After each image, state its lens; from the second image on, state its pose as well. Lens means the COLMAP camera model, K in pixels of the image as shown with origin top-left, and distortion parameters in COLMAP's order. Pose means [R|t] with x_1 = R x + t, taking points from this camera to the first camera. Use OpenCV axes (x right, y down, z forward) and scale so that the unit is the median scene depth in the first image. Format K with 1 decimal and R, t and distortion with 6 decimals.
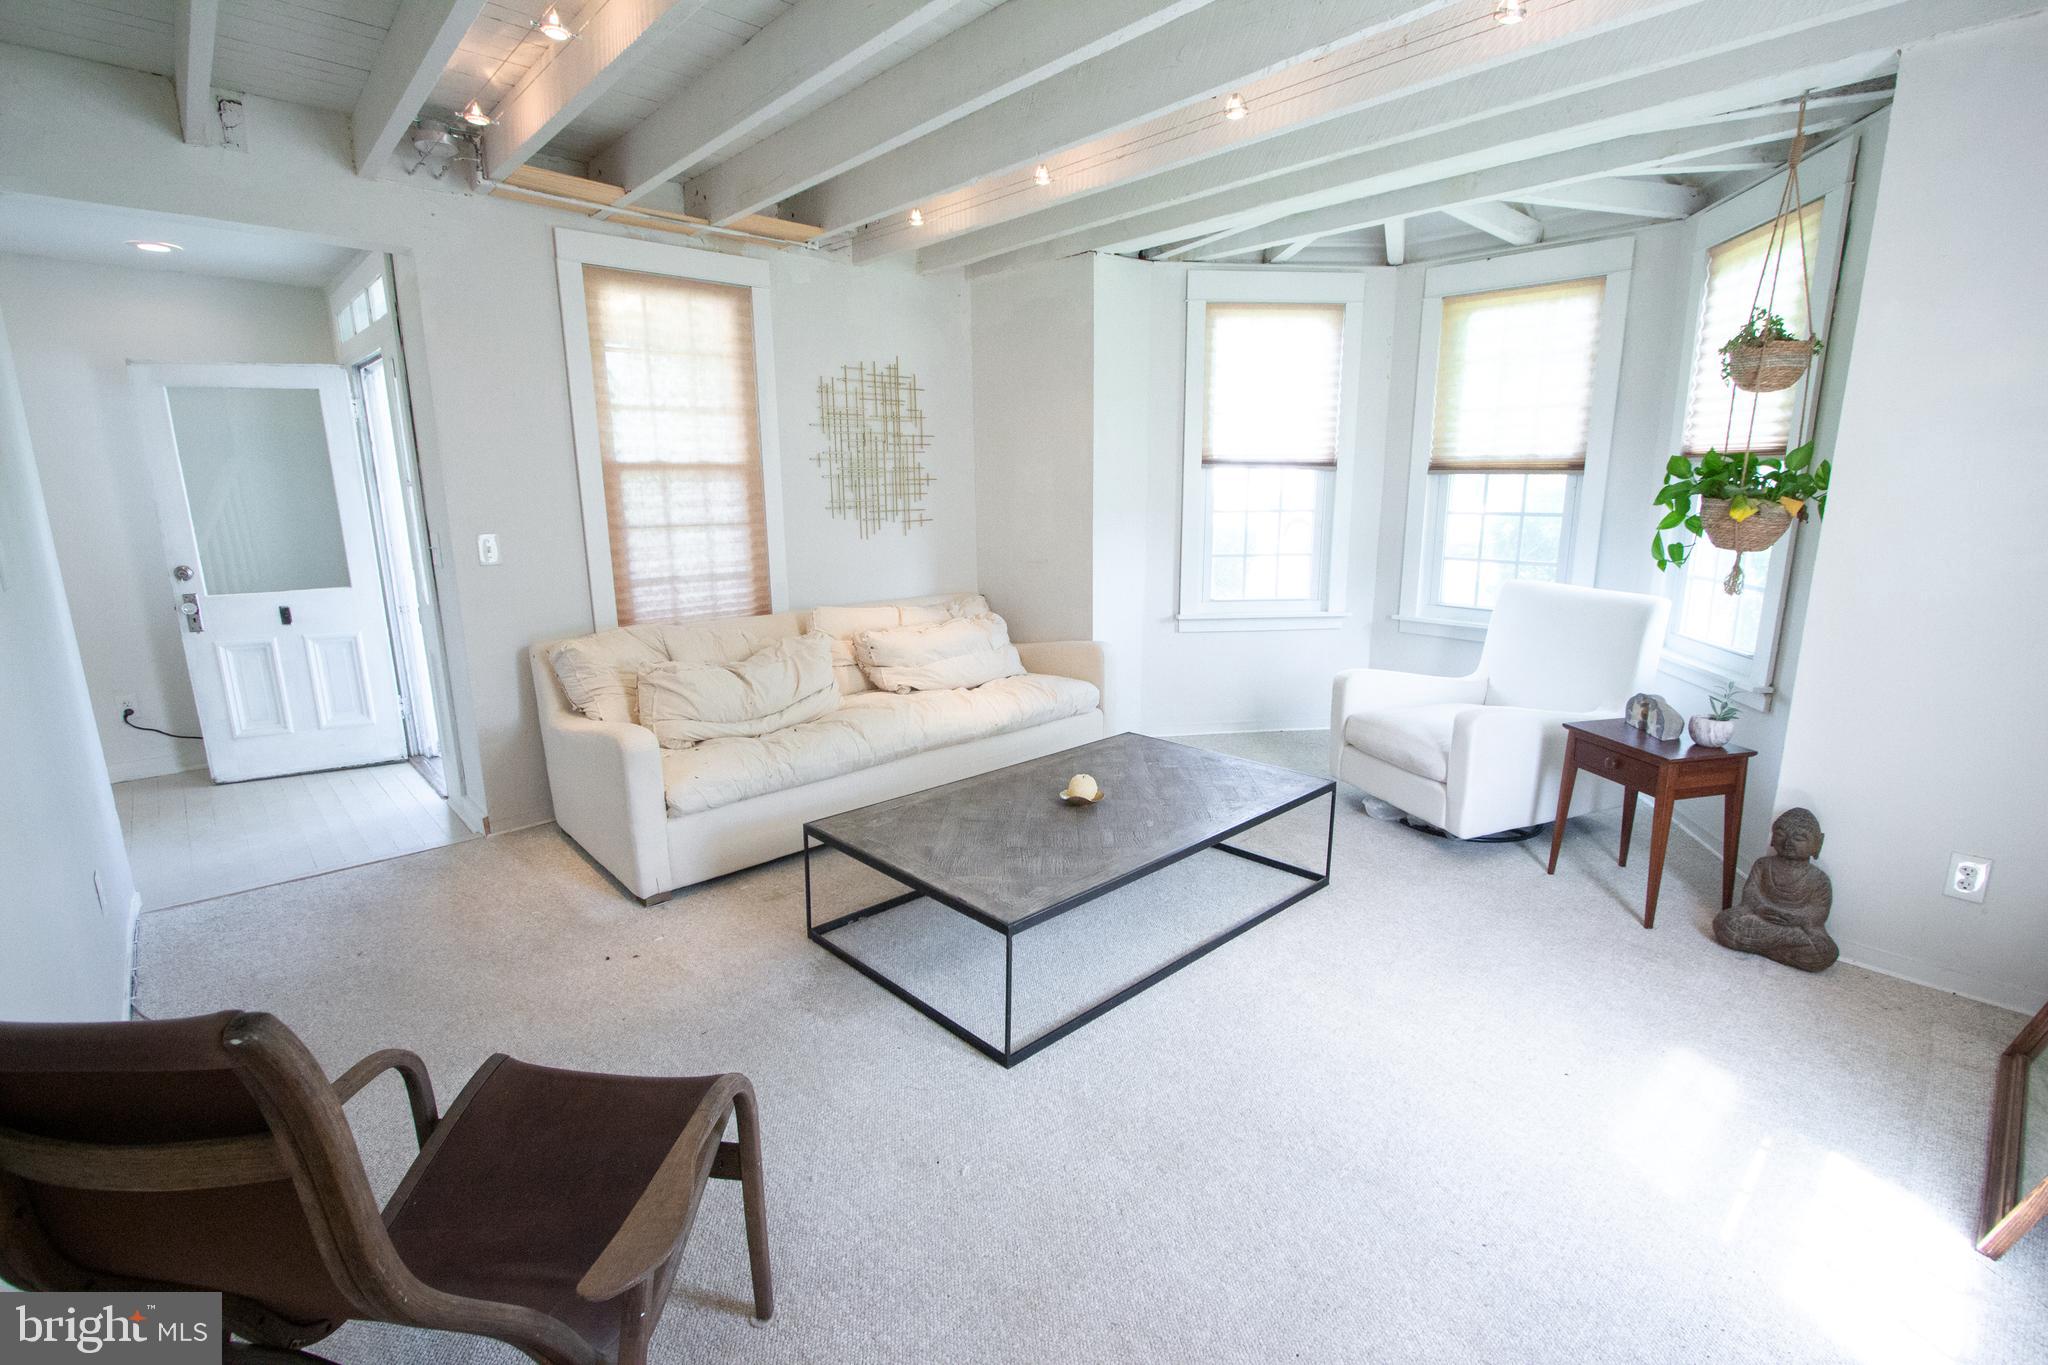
lens RADIAL K [[927.1, 0, 1029.4], [0, 927.1, 690.0], [0, 0, 1]] dist [-0.016129, 0.001818]
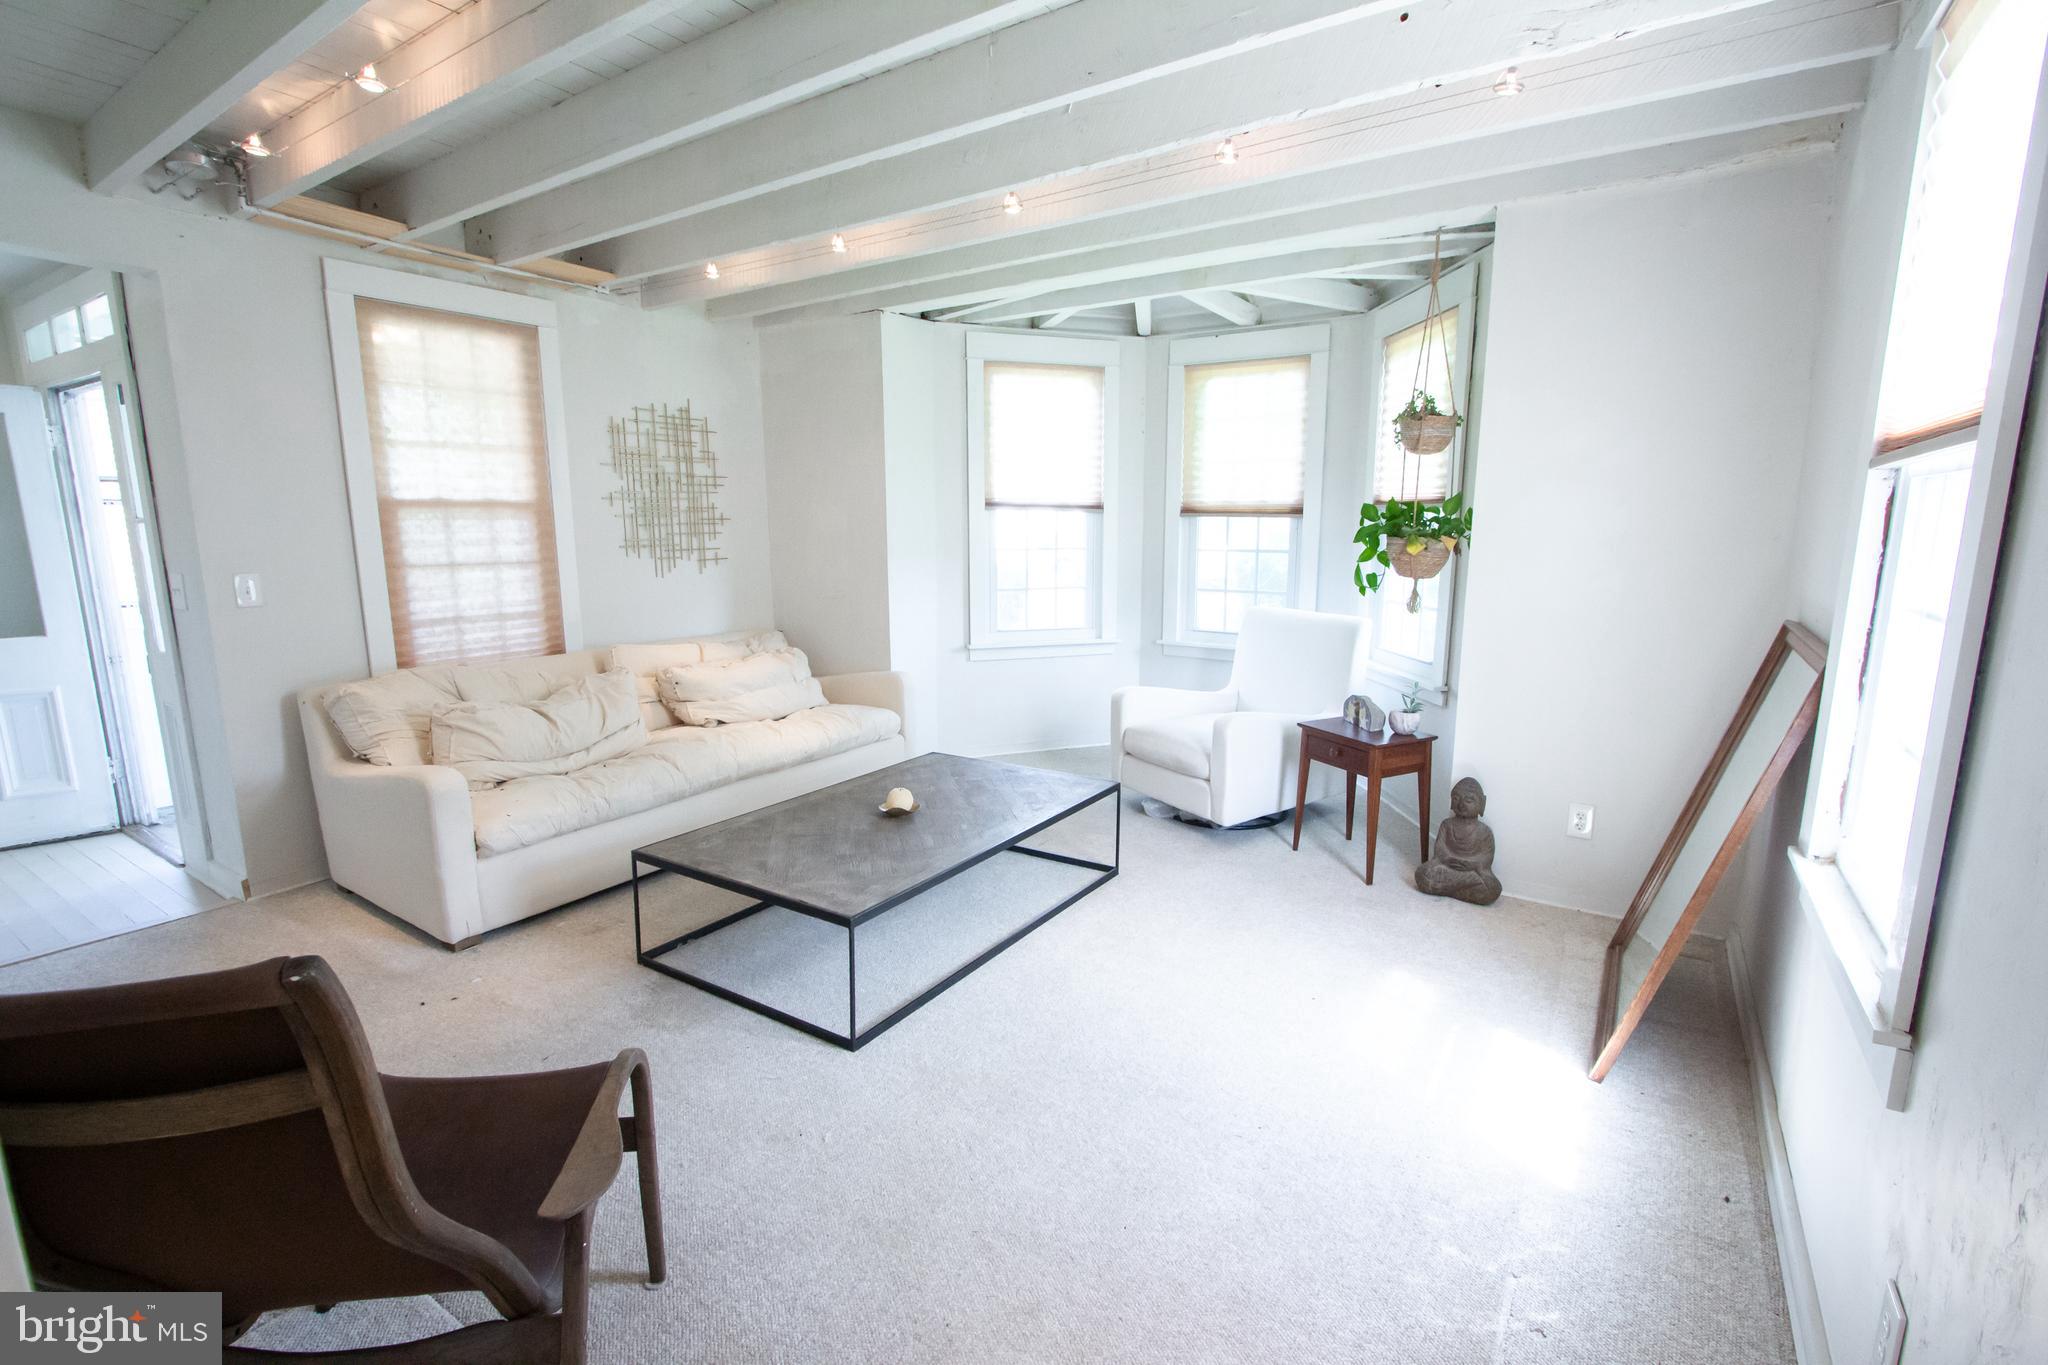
lens RADIAL K [[927.1, 0, 1025.1], [0, 927.1, 689.8], [0, 0, 1]] dist [-0.016129, 0.001818]
pose [[0.971703, -0.035986, 0.233450, -0.047329], [0.045807, 0.998273, -0.036781, 0.021758], [-0.231723, 0.046434, 0.971673, -0.094804]]
